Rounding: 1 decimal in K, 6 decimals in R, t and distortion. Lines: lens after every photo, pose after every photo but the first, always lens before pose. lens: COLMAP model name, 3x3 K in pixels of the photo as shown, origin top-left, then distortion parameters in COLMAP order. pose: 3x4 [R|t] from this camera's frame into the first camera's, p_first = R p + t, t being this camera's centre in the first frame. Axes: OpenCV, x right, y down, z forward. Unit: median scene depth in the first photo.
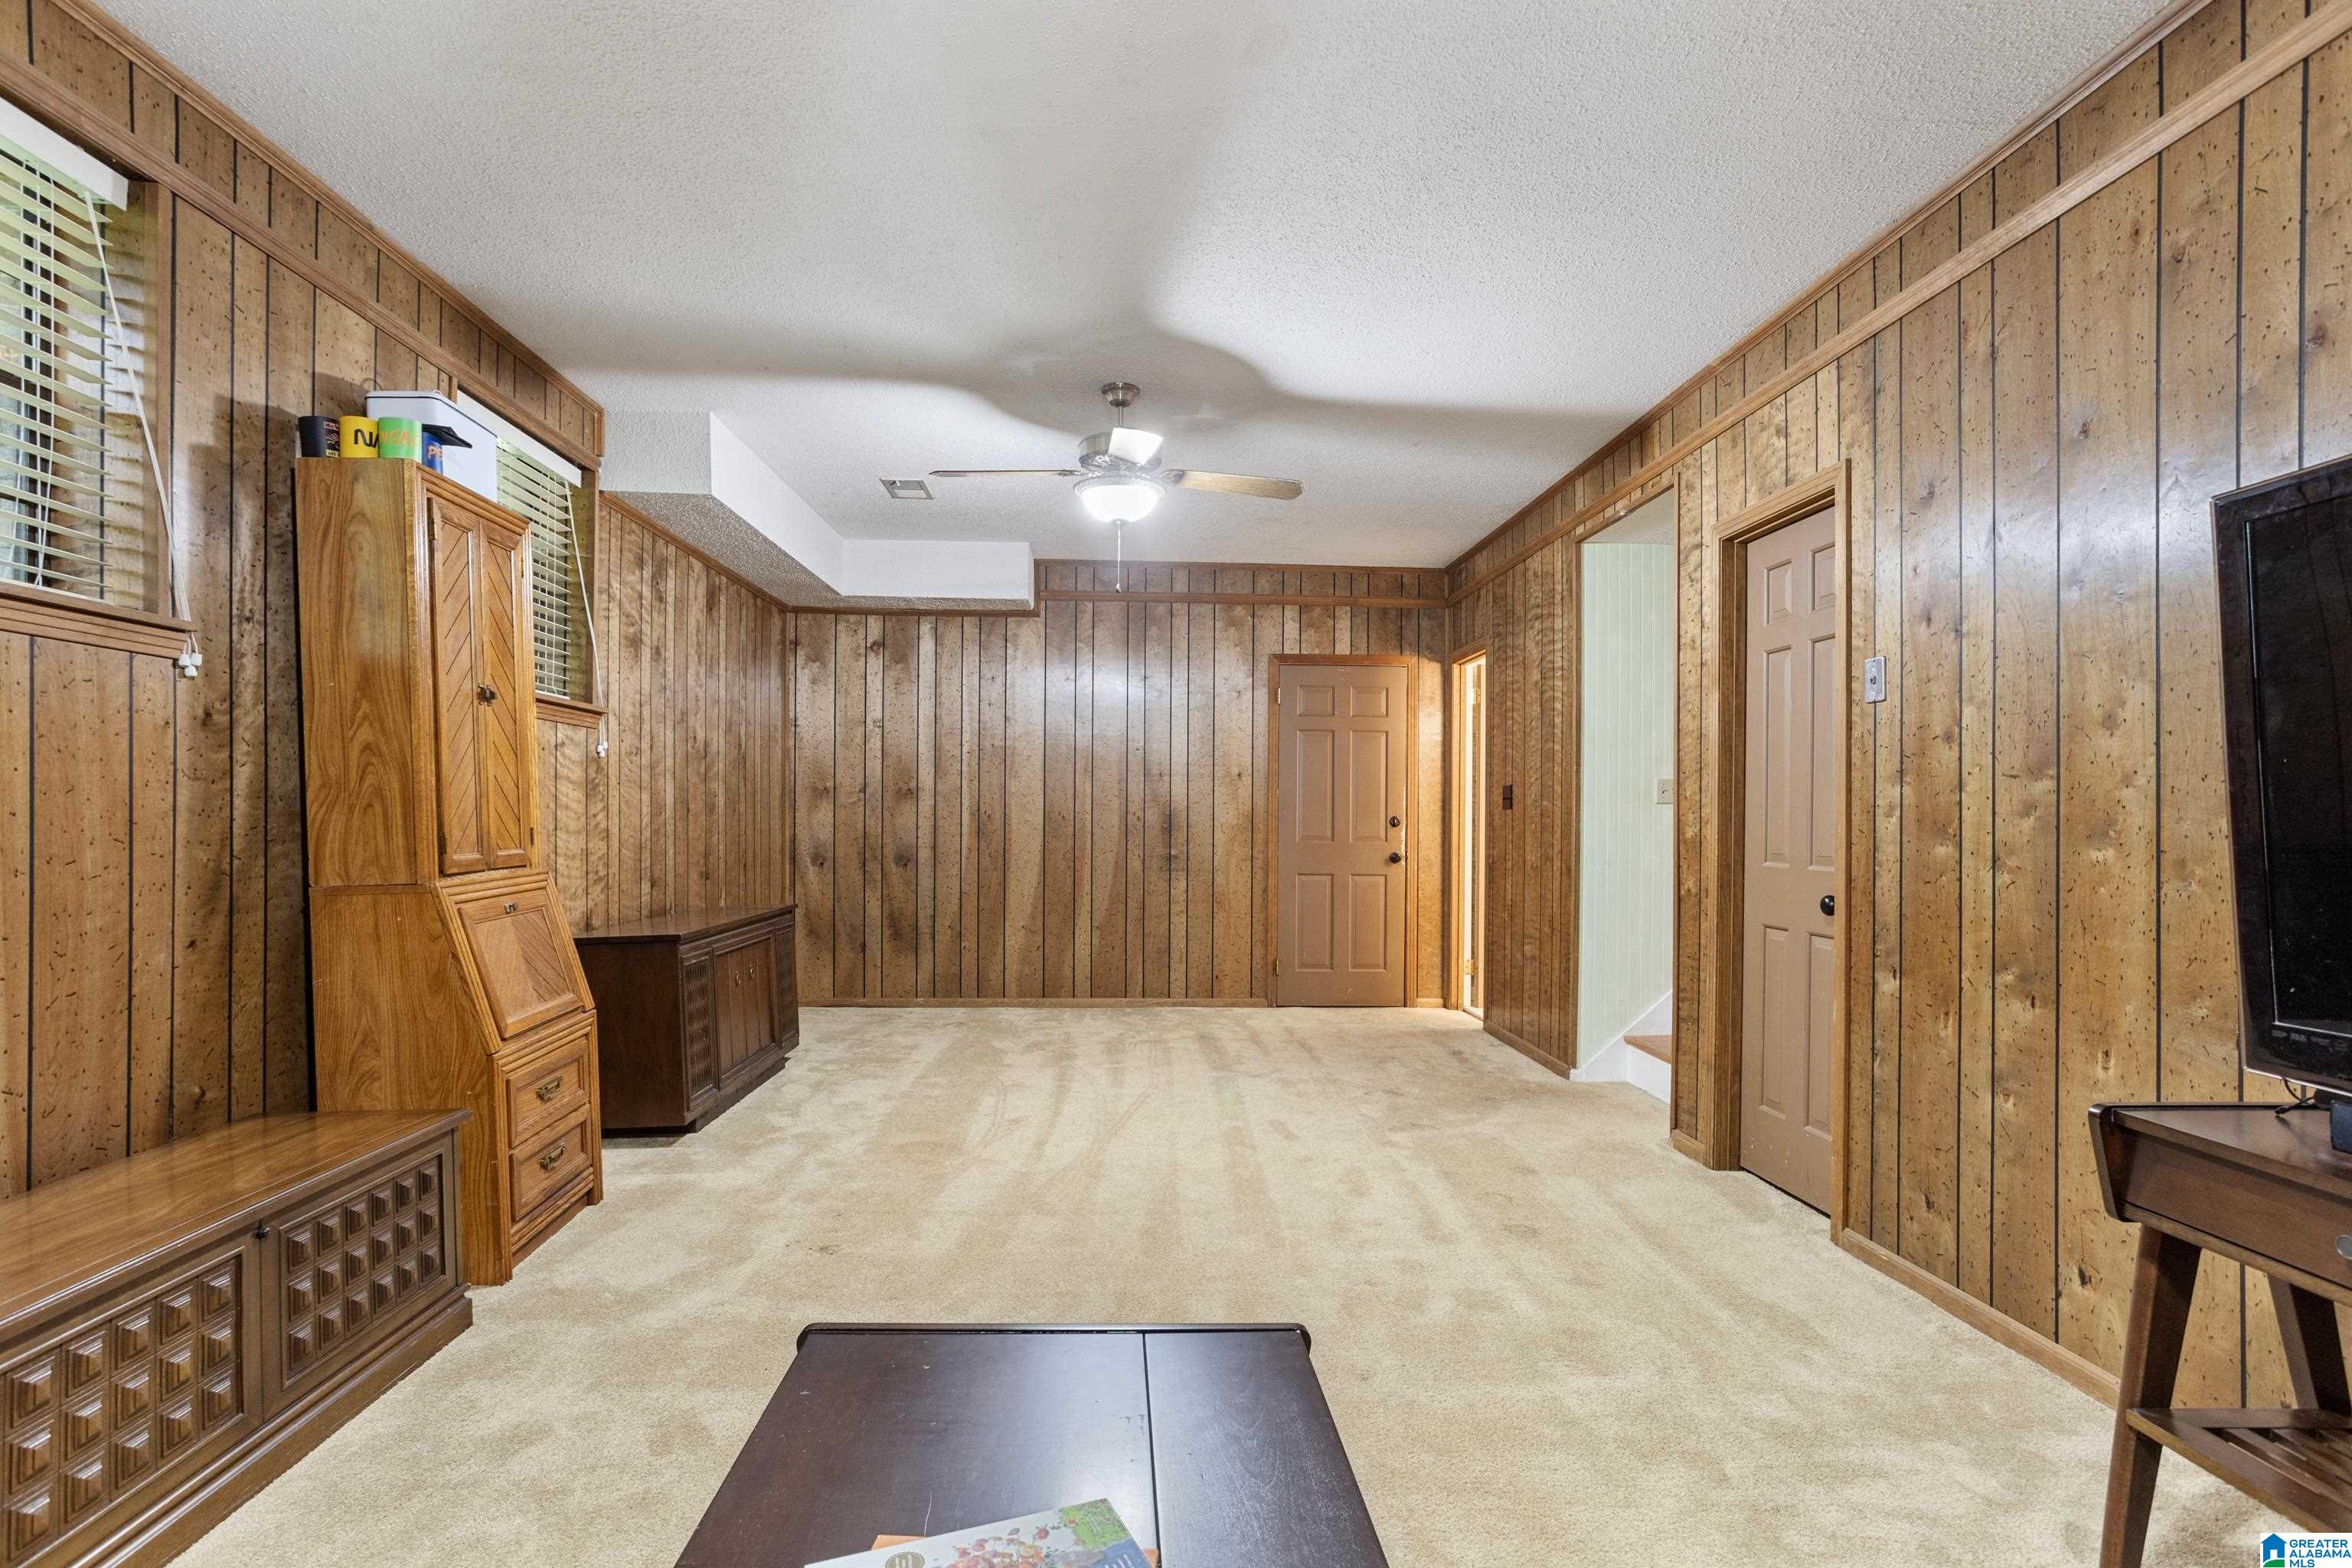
lens RADIAL K [[1140.7, 0, 1183.8], [0, 1140.7, 803.3], [0, 0, 1]] dist [-0.002284, -0.000110]
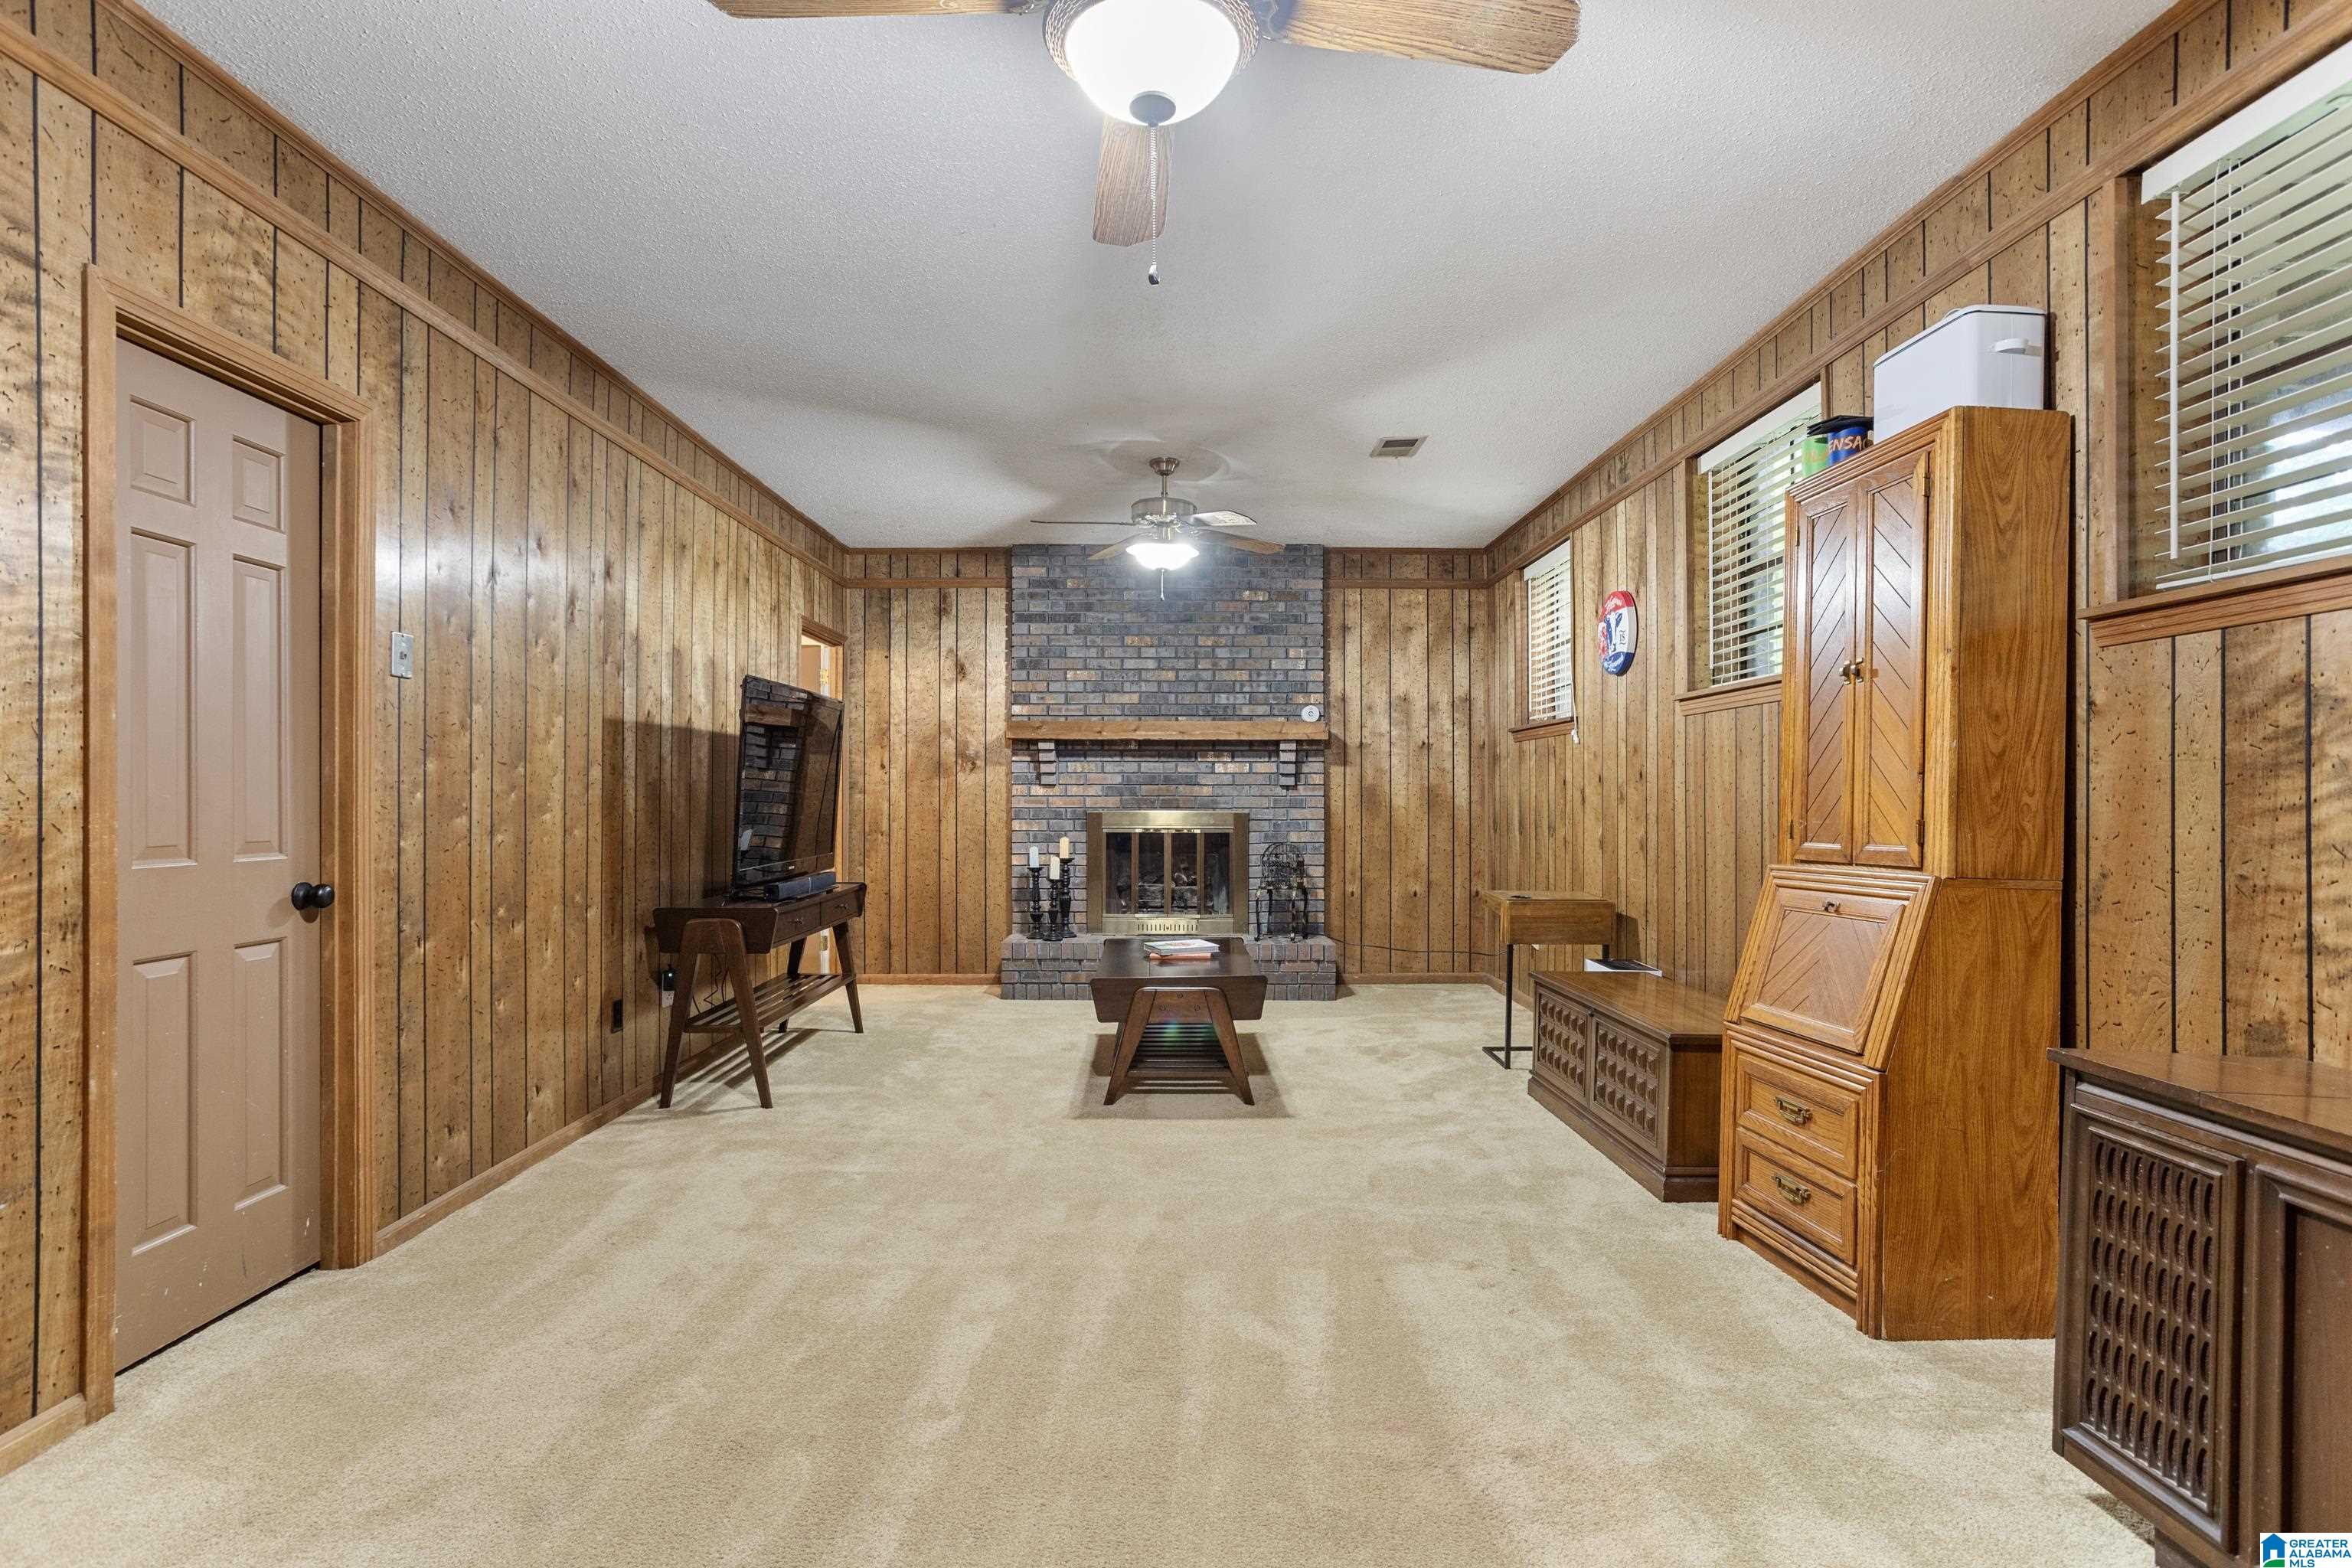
lens RADIAL K [[1140.7, 0, 1183.8], [0, 1140.7, 803.3], [0, 0, 1]] dist [-0.002284, -0.000110]
pose [[-0.999184, -0.008403, 0.039504, -0.121461], [-0.008604, 0.999951, -0.004934, 0.020636], [-0.039460, -0.005269, -0.999207, 2.034689]]
